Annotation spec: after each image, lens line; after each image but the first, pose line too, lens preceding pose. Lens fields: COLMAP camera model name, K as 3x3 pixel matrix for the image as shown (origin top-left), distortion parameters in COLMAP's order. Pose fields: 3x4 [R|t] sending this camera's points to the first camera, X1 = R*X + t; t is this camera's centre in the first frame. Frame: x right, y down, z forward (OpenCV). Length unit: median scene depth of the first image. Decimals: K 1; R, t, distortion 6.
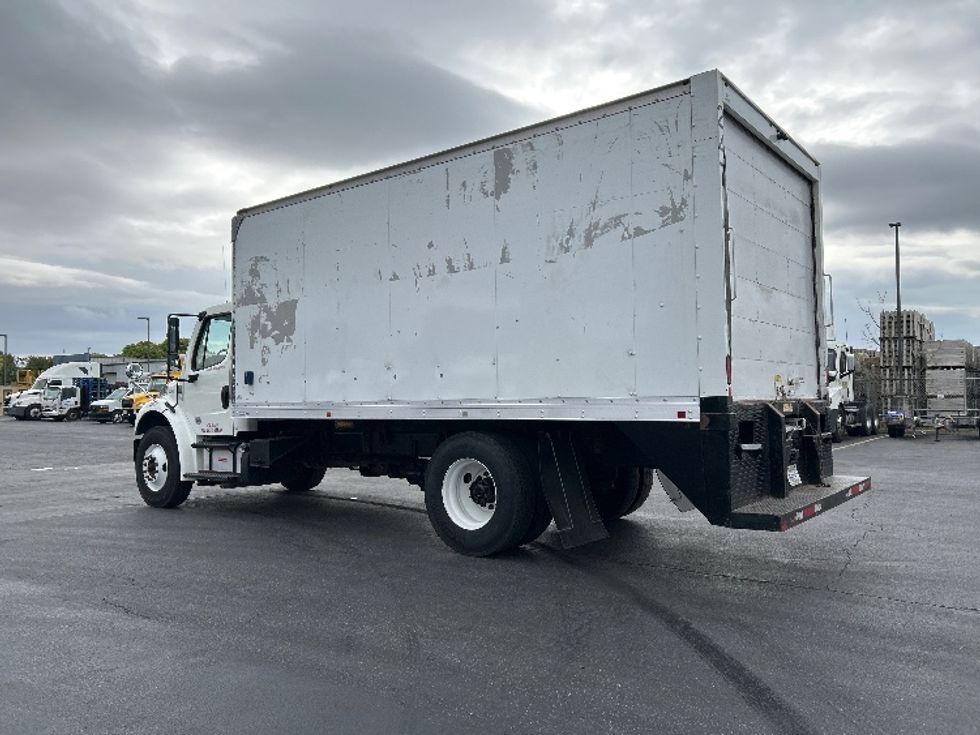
lens RADIAL K [[750.2, 0, 480.0], [0, 750.2, 369.1], [0, 0, 1]] dist [0.035012, -0.003894]
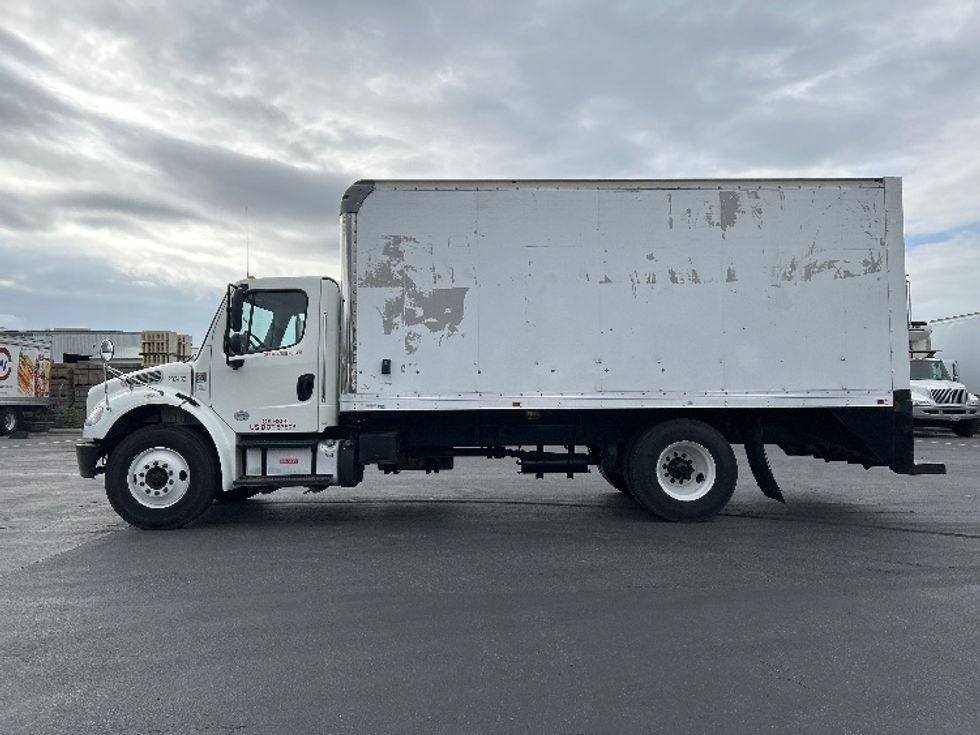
lens RADIAL K [[788.0, 0, 491.3], [0, 788.0, 348.3], [0, 0, 1]] dist [0.026245, -0.006845]
pose [[0.764503, 0.043038, 0.643182, -0.865352], [-0.028868, 0.999054, -0.032538, 0.018153], [-0.643974, 0.006308, 0.765021, 0.193854]]
